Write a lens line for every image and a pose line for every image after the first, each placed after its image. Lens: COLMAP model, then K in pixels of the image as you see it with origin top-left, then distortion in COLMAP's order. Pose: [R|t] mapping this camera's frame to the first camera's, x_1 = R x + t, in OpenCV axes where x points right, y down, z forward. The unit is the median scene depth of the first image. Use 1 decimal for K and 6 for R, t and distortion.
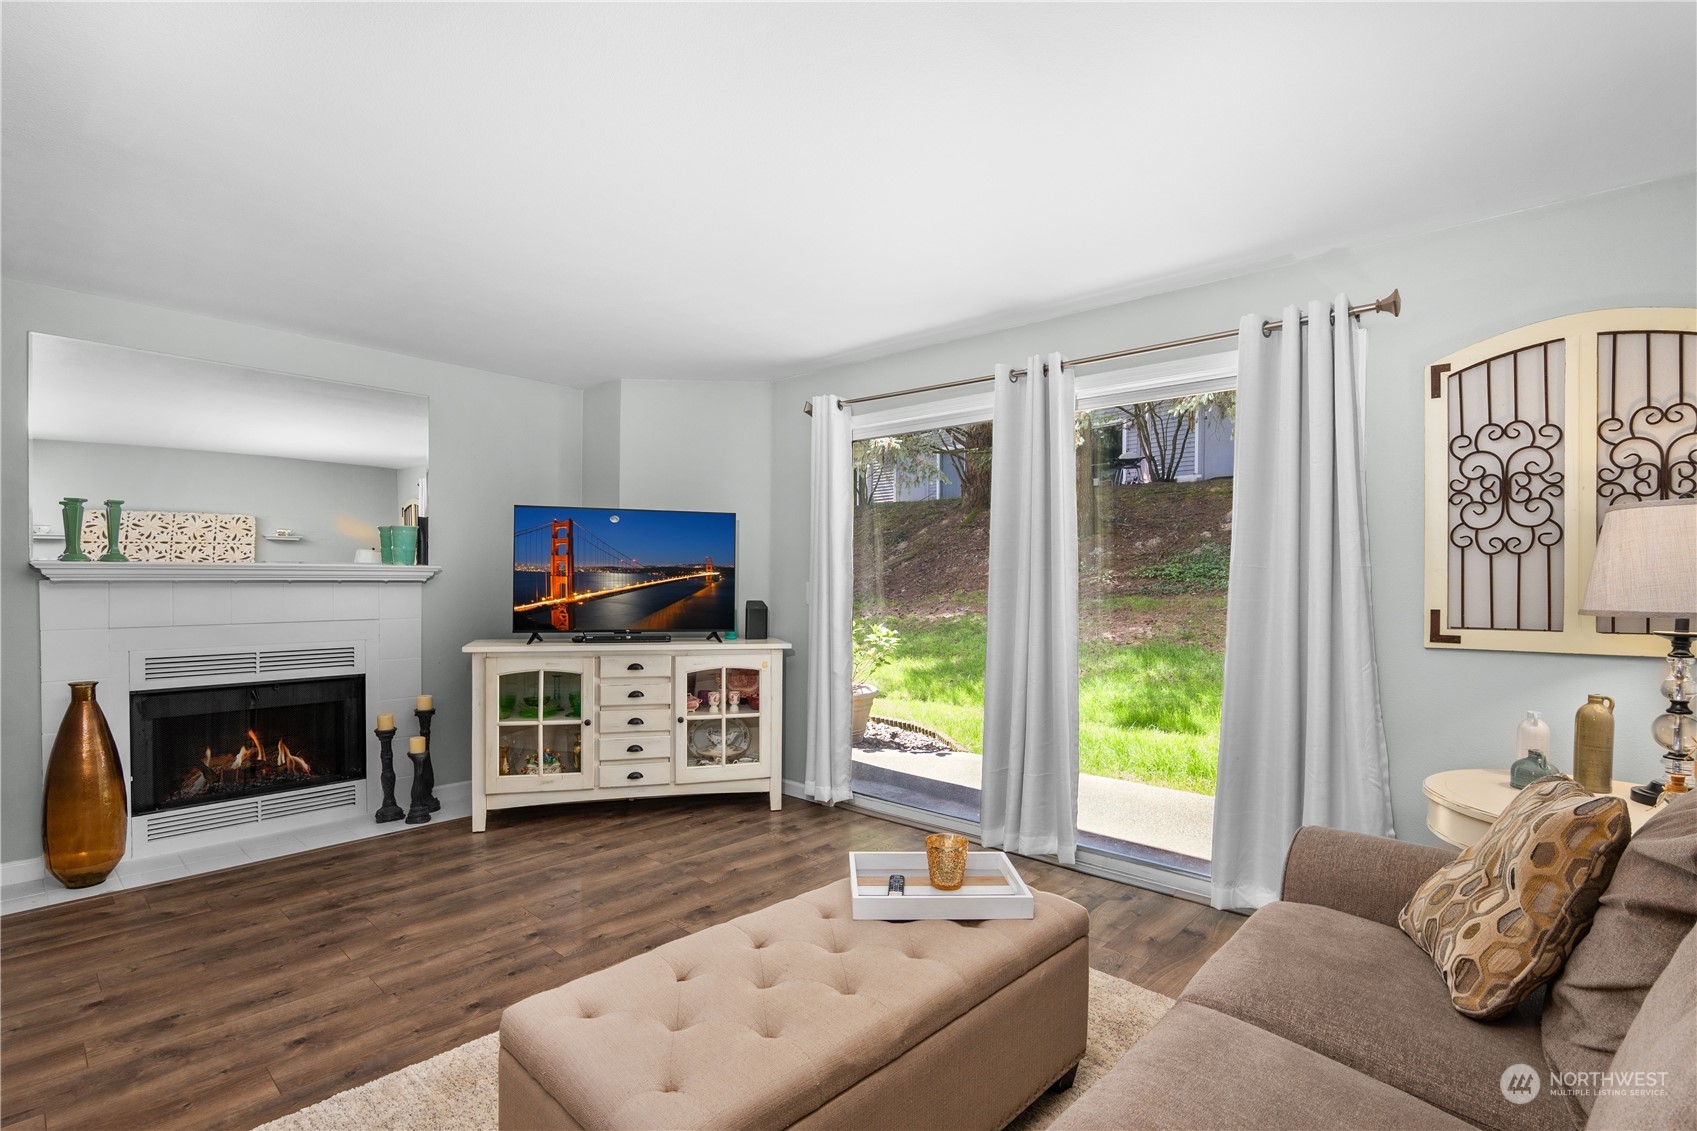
lens RADIAL K [[788.2, 0, 847.3], [0, 788.2, 585.8], [0, 0, 1]] dist [-0.007926, -0.000809]
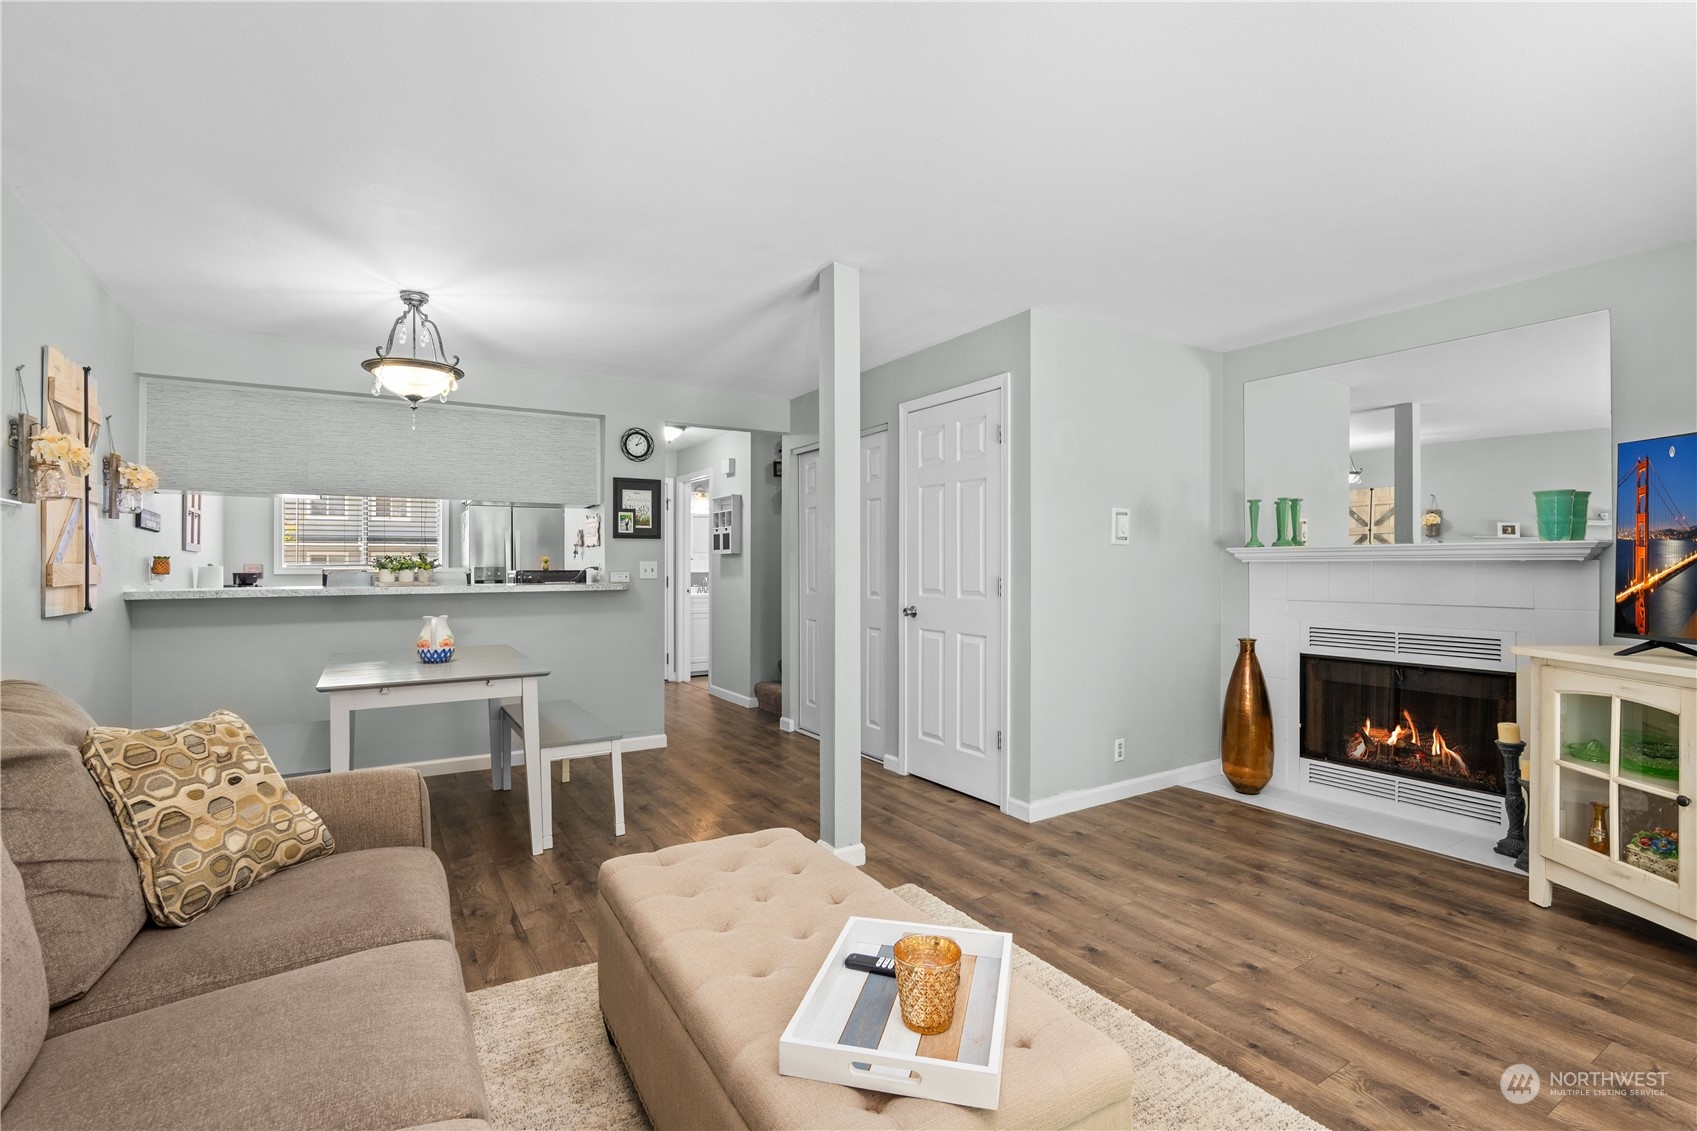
lens RADIAL K [[788.2, 0, 860.1], [0, 788.2, 567.0], [0, 0, 1]] dist [-0.007926, -0.000809]
pose [[-0.252536, -0.005337, -0.967573, 0.437016], [-0.012611, 0.999918, -0.002224, 0.012268], [0.967505, 0.011640, -0.252582, 0.646661]]
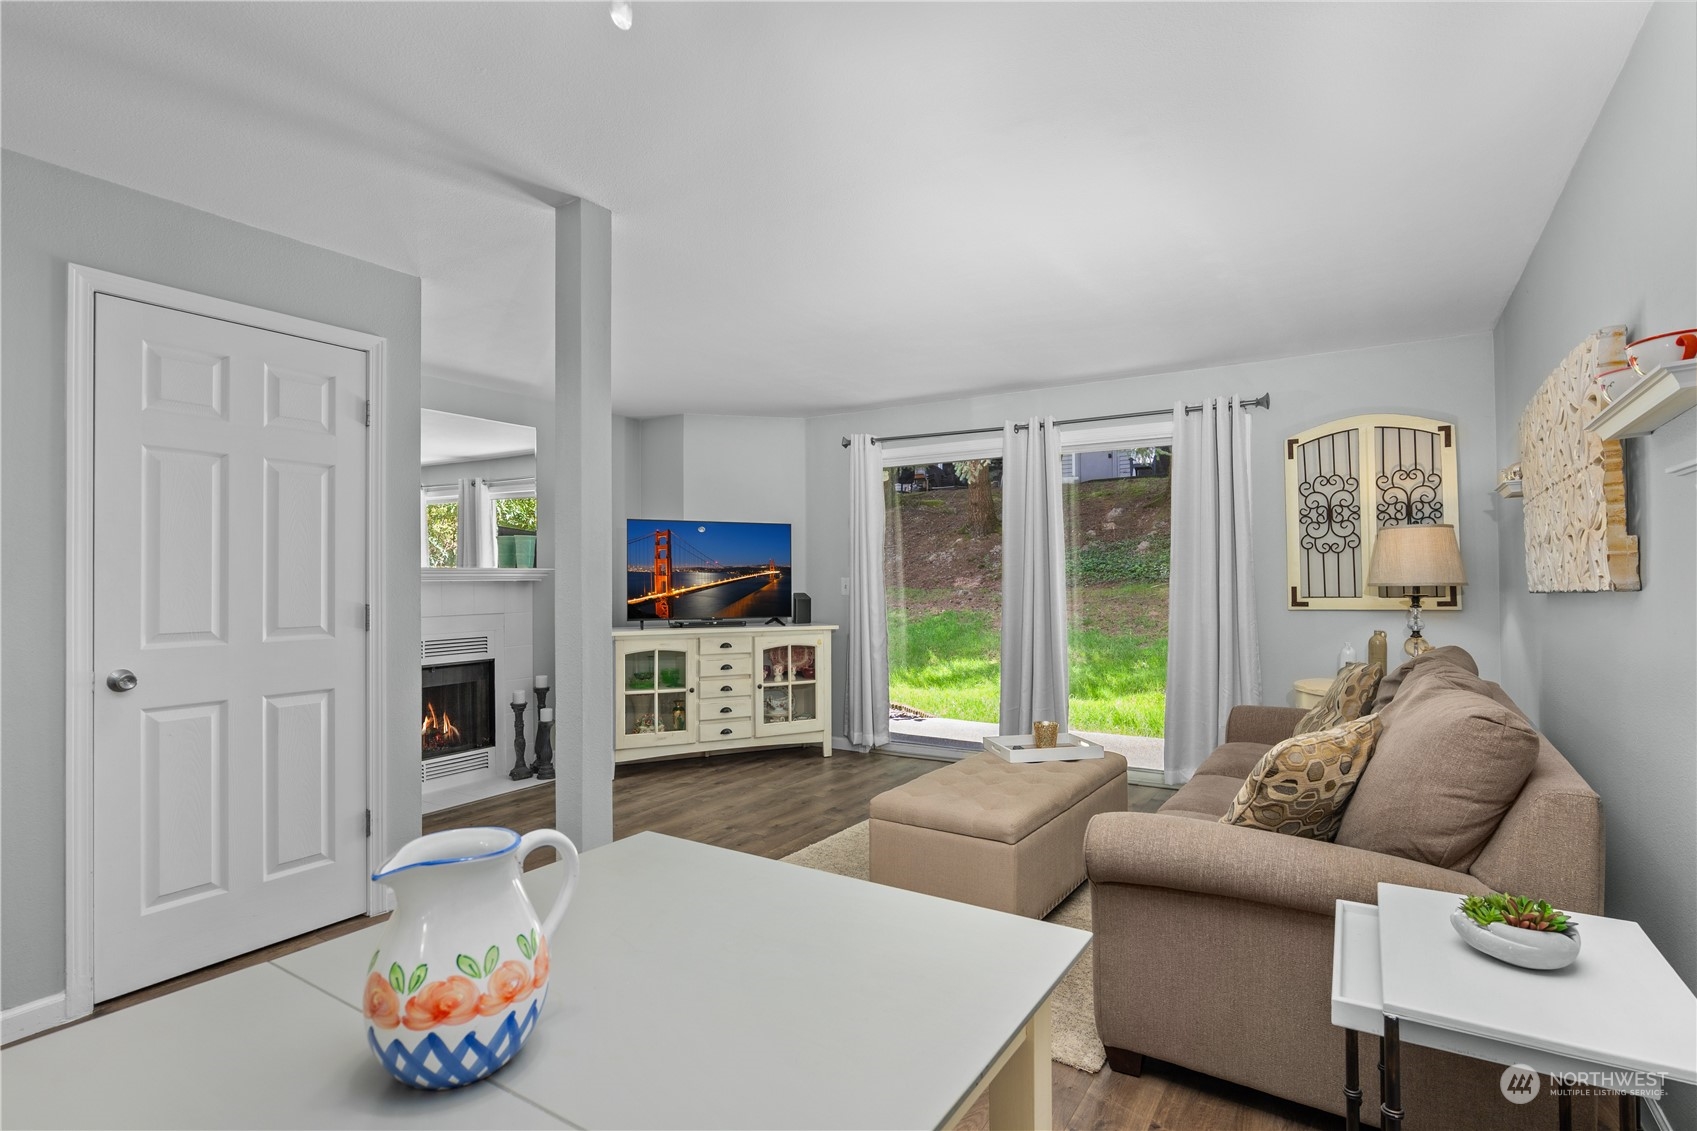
lens RADIAL K [[819.0, 0, 855.6], [0, 819.0, 565.0], [0, 0, 1]] dist [-0.008715, 0.000778]
pose [[0.985384, -0.011577, 0.169952, -0.338570], [0.015687, 0.999616, -0.022859, 0.007259], [-0.169622, 0.025191, 0.985187, -0.404076]]
